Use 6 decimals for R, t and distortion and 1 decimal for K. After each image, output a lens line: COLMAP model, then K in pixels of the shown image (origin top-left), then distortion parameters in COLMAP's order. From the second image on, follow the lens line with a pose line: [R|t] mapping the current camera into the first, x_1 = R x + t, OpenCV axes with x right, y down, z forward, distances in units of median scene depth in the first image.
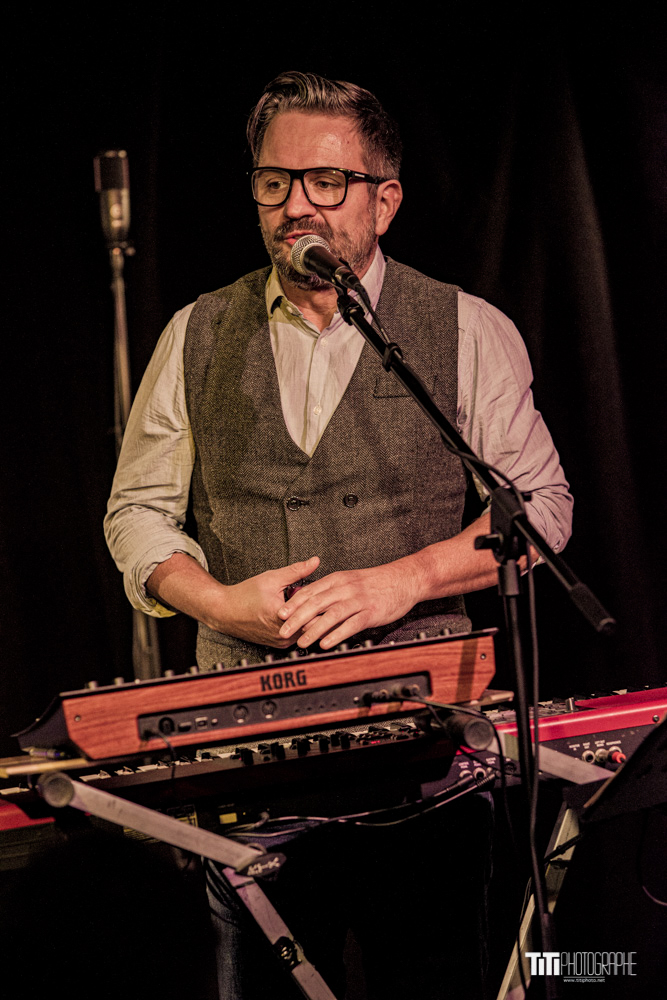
lens RADIAL K [[3718.2, 0, 327.1], [0, 3718.2, 495.1], [0, 0, 1]] dist [0.366302, 0.000000]
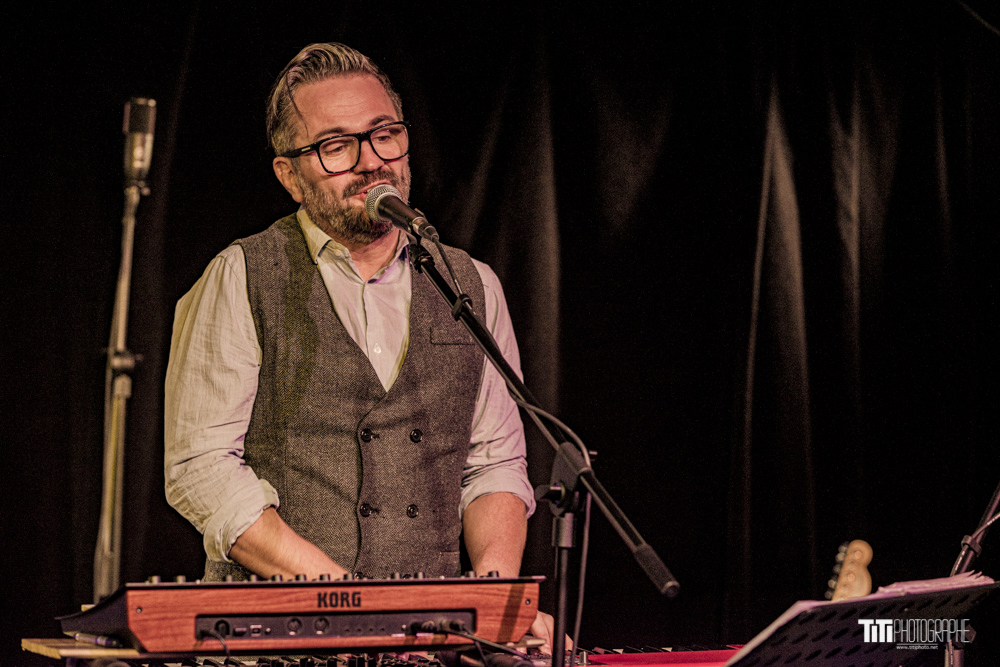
lens RADIAL K [[3130.4, 0, 504.3], [0, 3130.4, 339.0], [0, 0, 1]] dist [0.137338, 0.000000]
pose [[0.984802, 0.140410, 0.102229, -0.064975], [-0.136019, 0.989506, -0.048752, 0.014368], [-0.108001, 0.034106, 0.993566, 0.128830]]
